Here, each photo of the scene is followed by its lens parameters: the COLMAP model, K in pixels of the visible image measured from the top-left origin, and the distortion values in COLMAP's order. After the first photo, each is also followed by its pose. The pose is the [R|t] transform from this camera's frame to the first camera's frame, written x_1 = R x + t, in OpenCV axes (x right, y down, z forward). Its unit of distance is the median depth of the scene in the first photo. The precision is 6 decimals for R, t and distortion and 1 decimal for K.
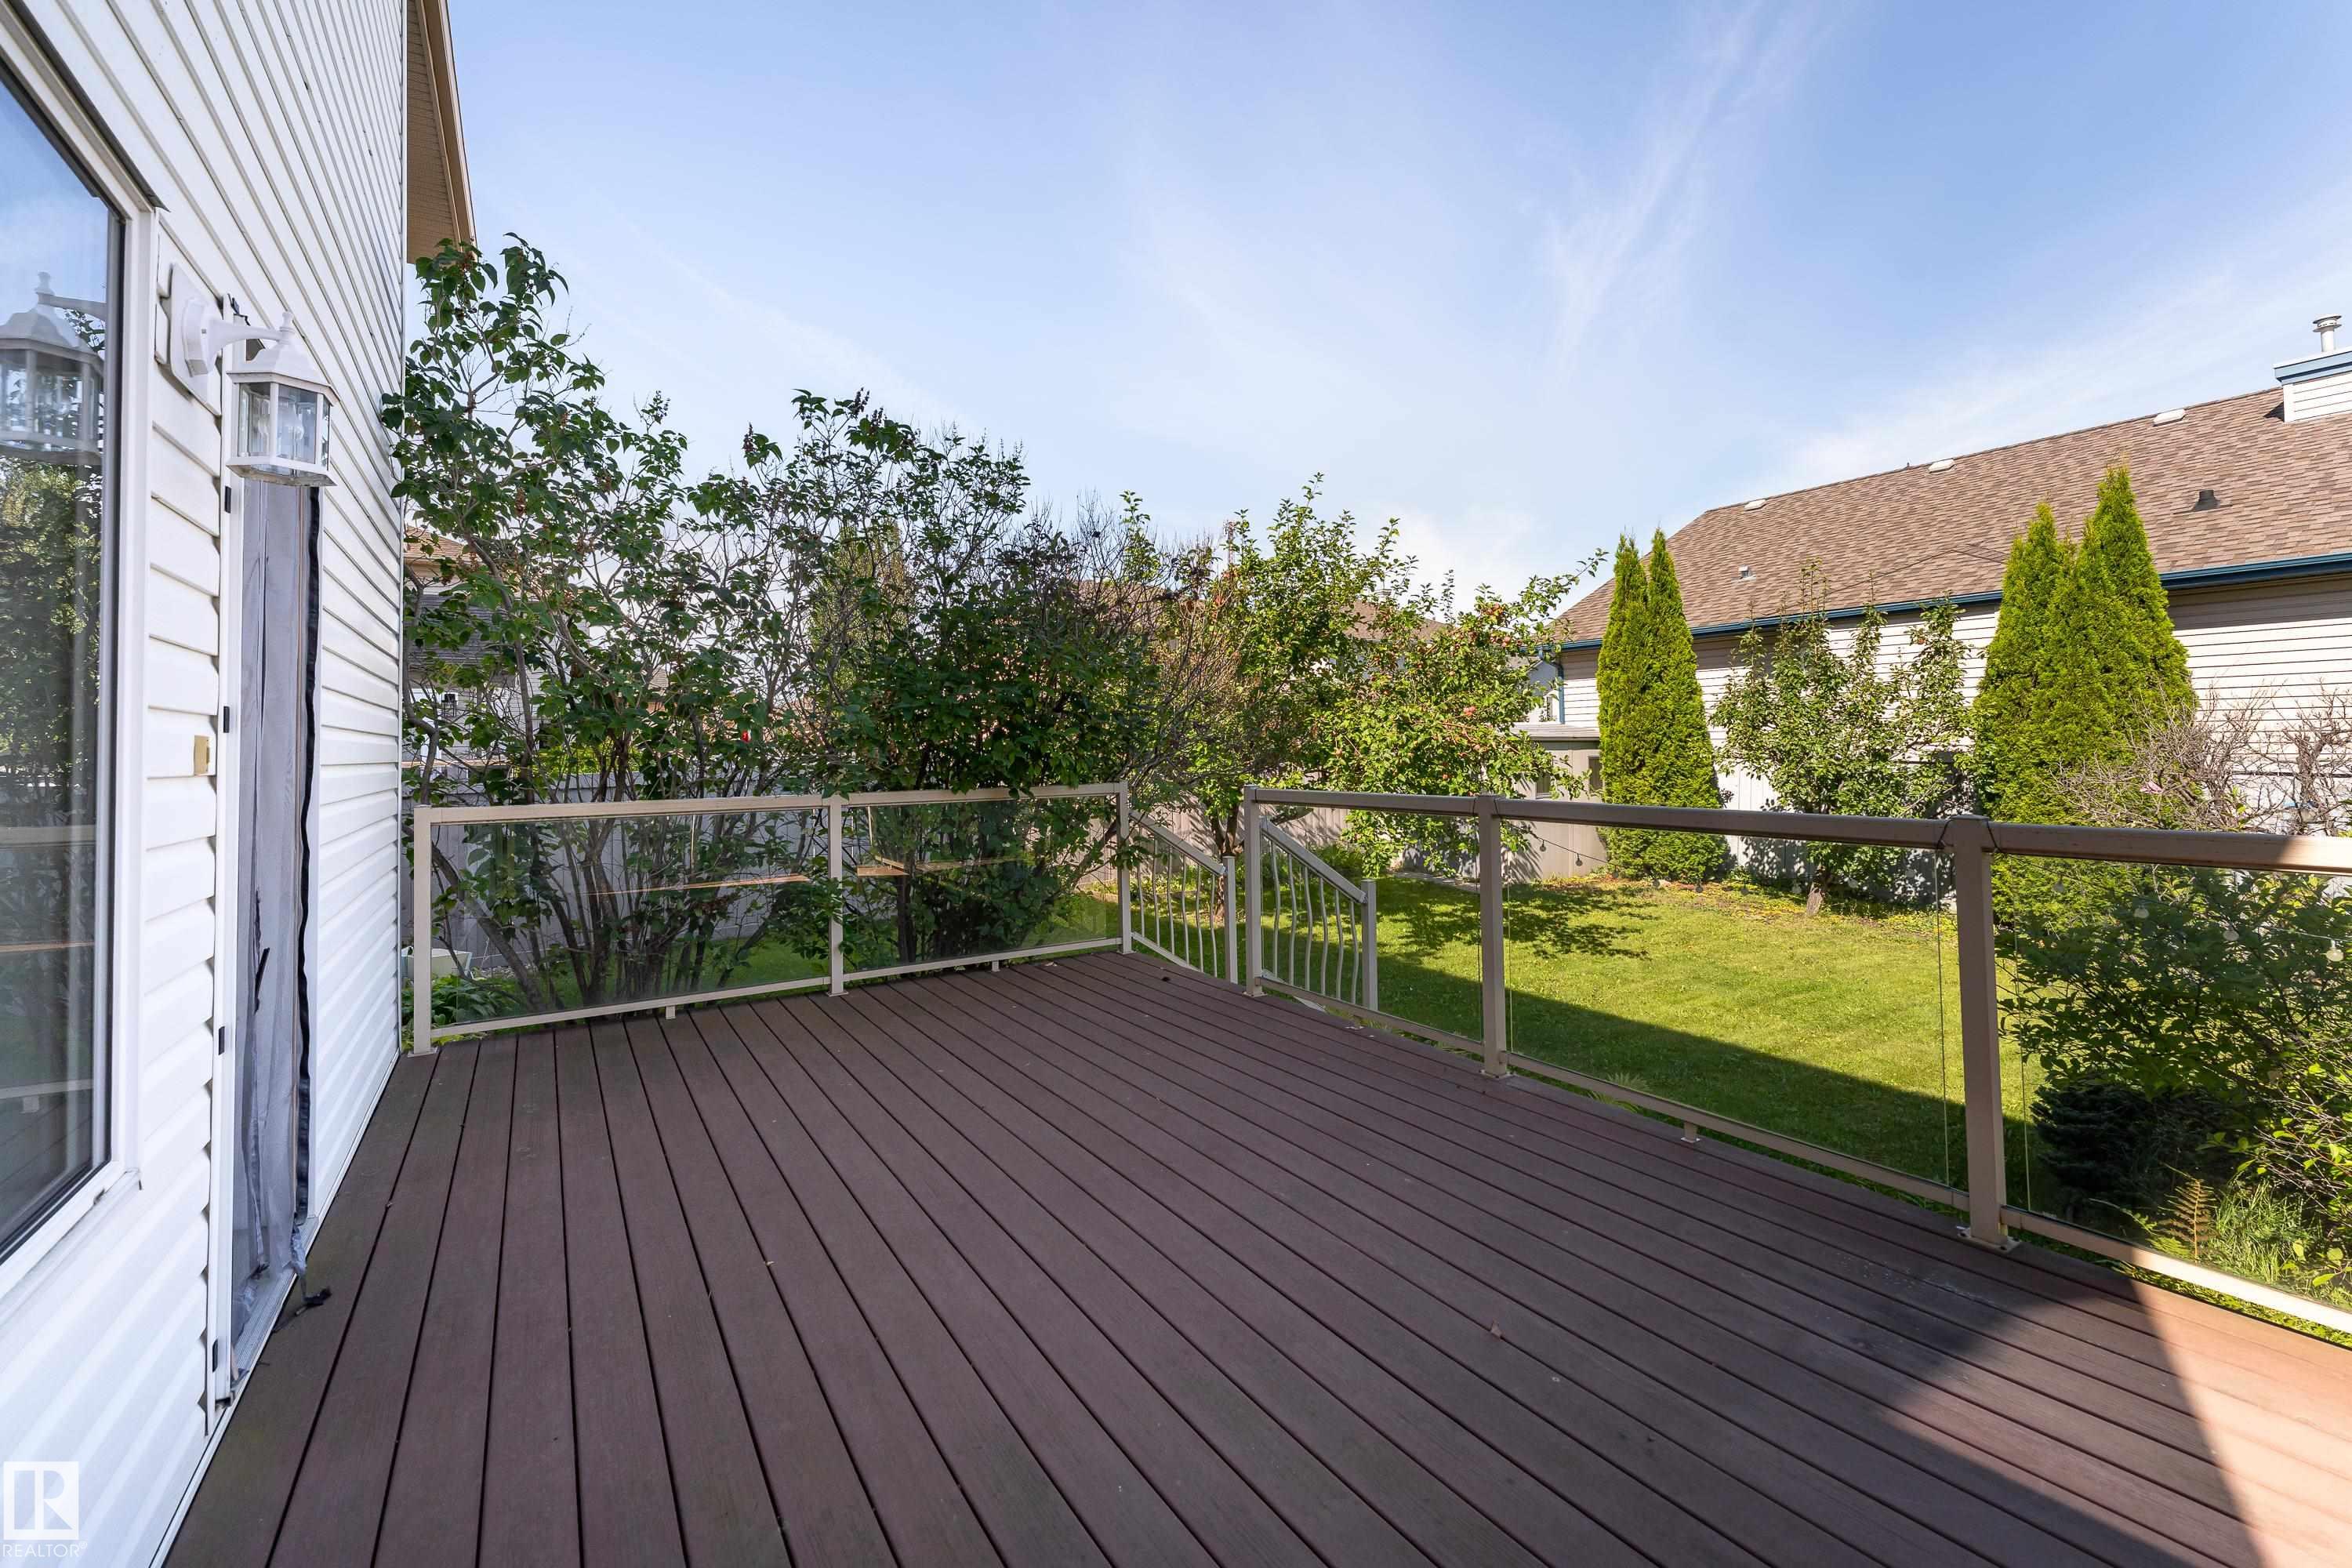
lens RADIAL K [[995.6, 0, 1174.6], [0, 995.6, 706.6], [0, 0, 1]] dist [-0.003116, 0.000049]
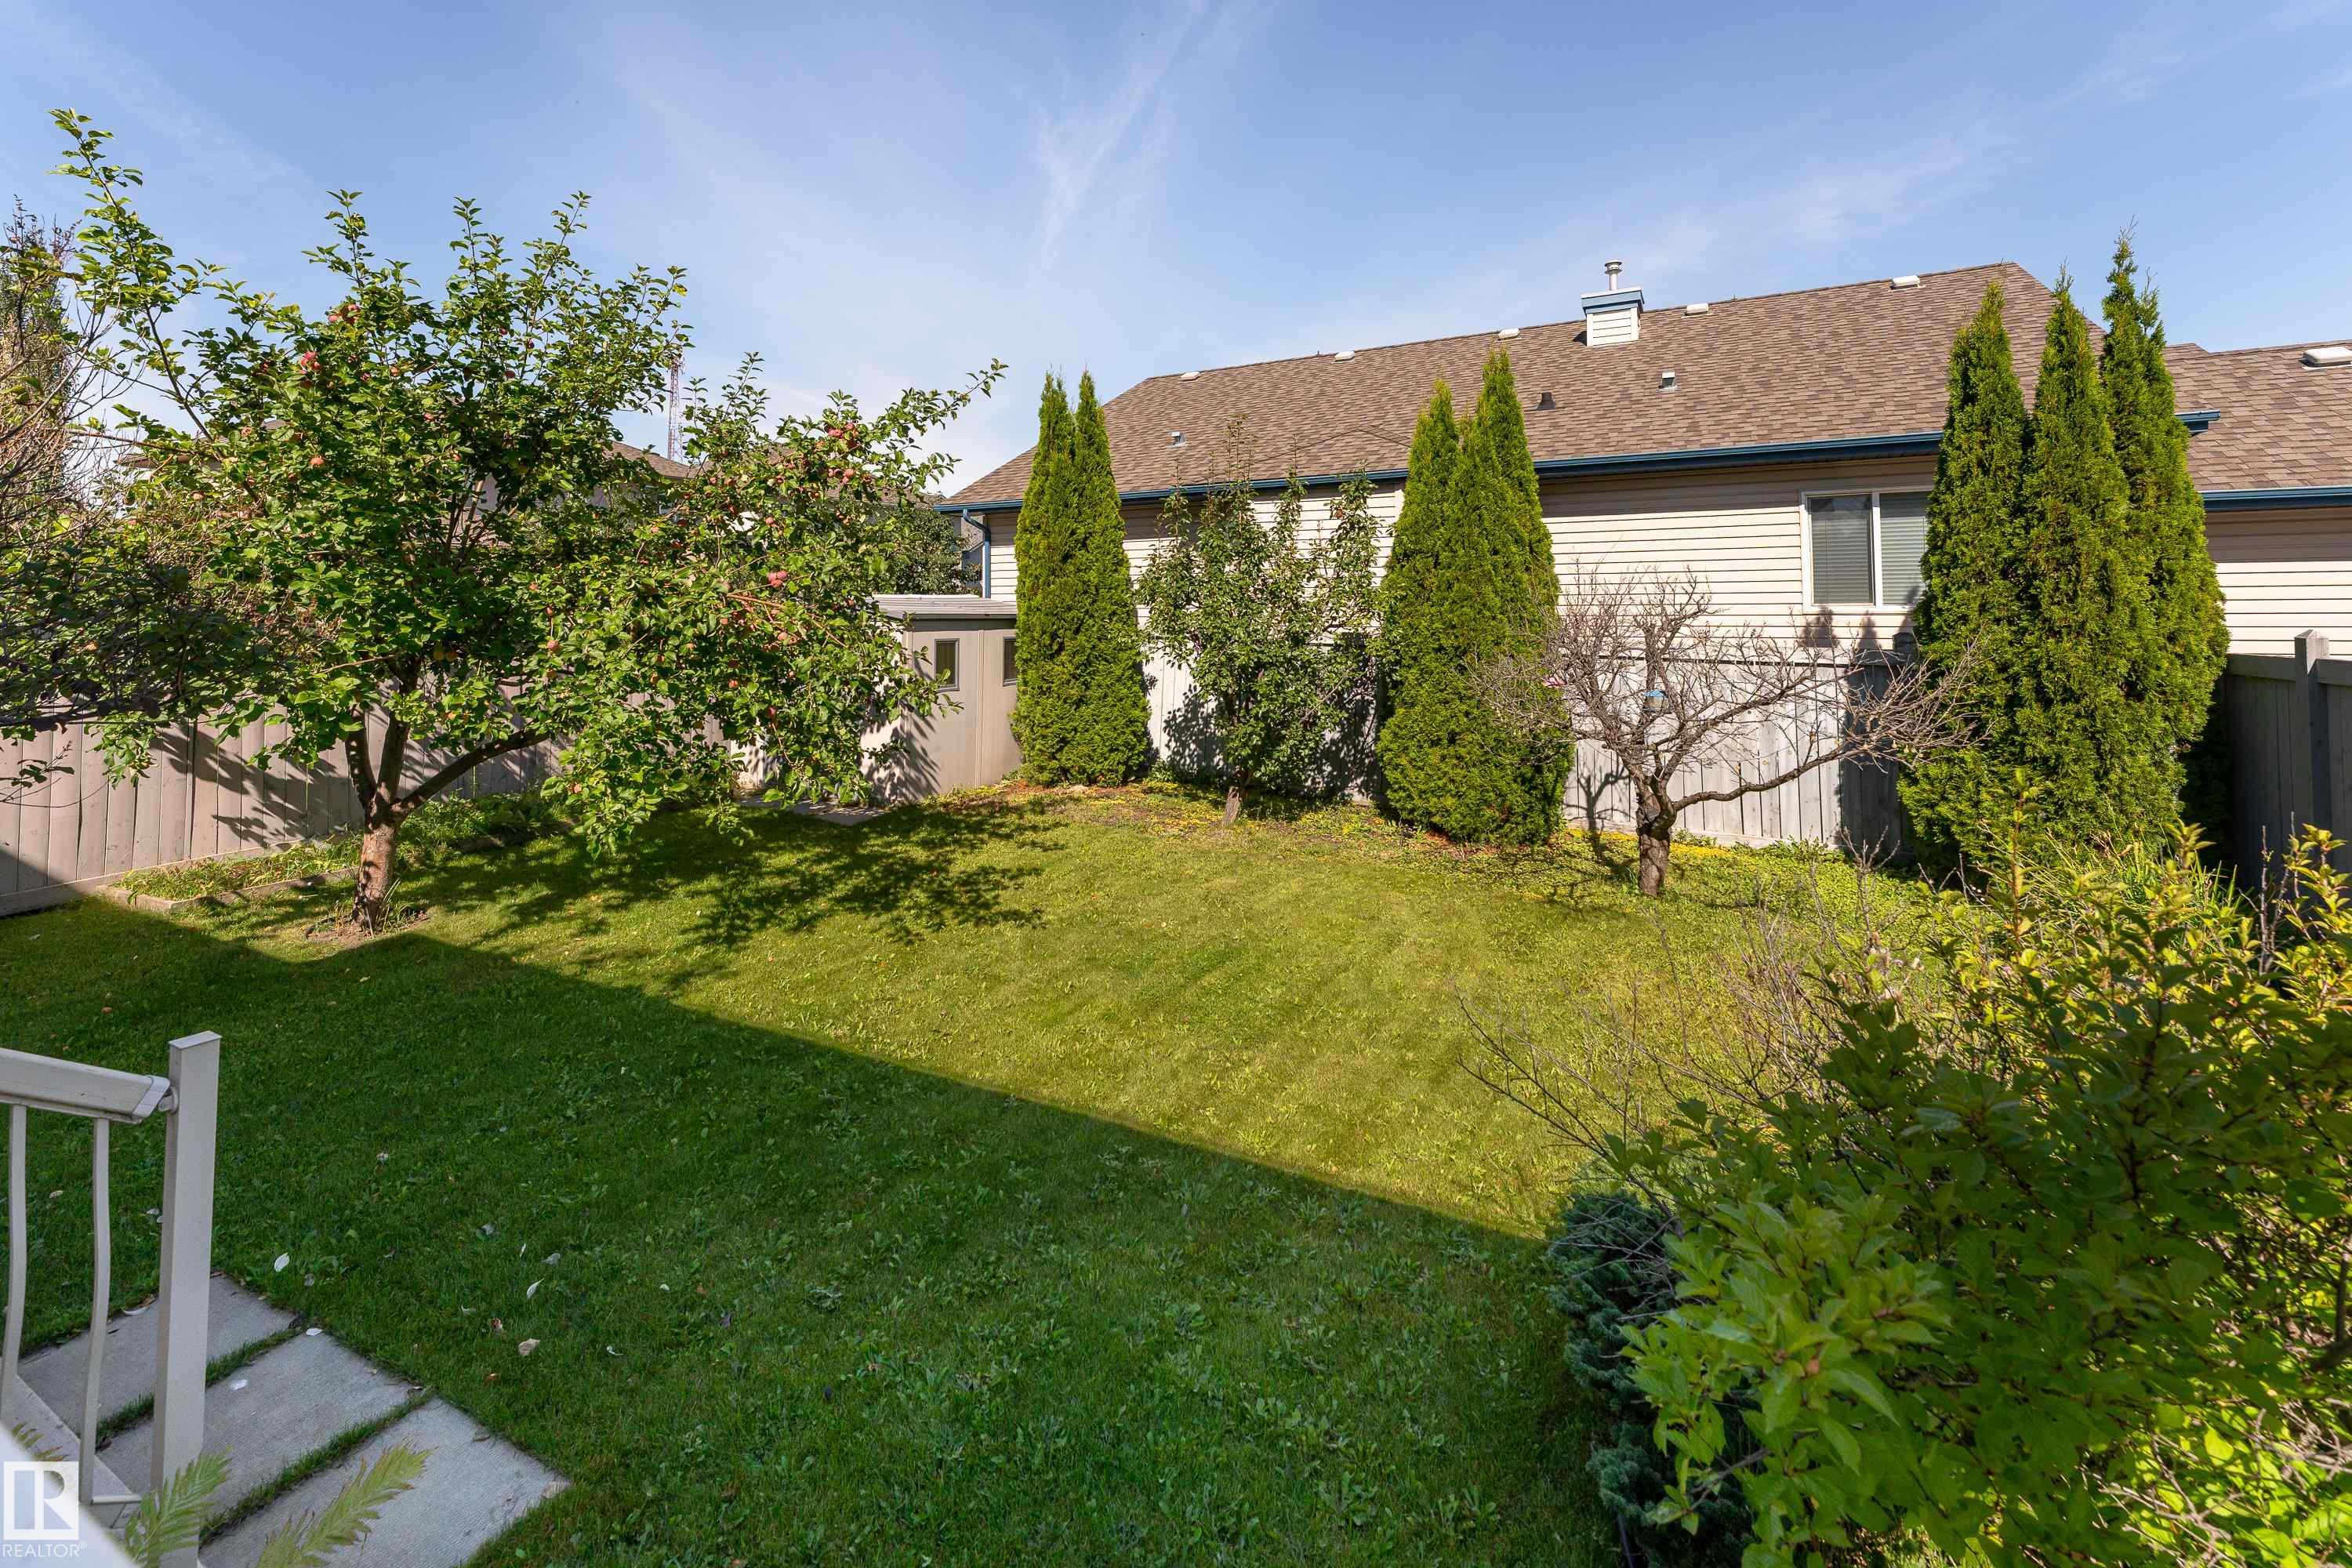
lens RADIAL K [[992.6, 0, 1174.4], [0, 992.6, 571.8], [0, 0, 1]] dist [0.000577, -0.000022]
pose [[0.871573, 0.027996, 0.489466, 0.161468], [-0.026222, 0.999601, -0.010481, 0.000476], [-0.489564, -0.003700, 0.871959, 0.256598]]
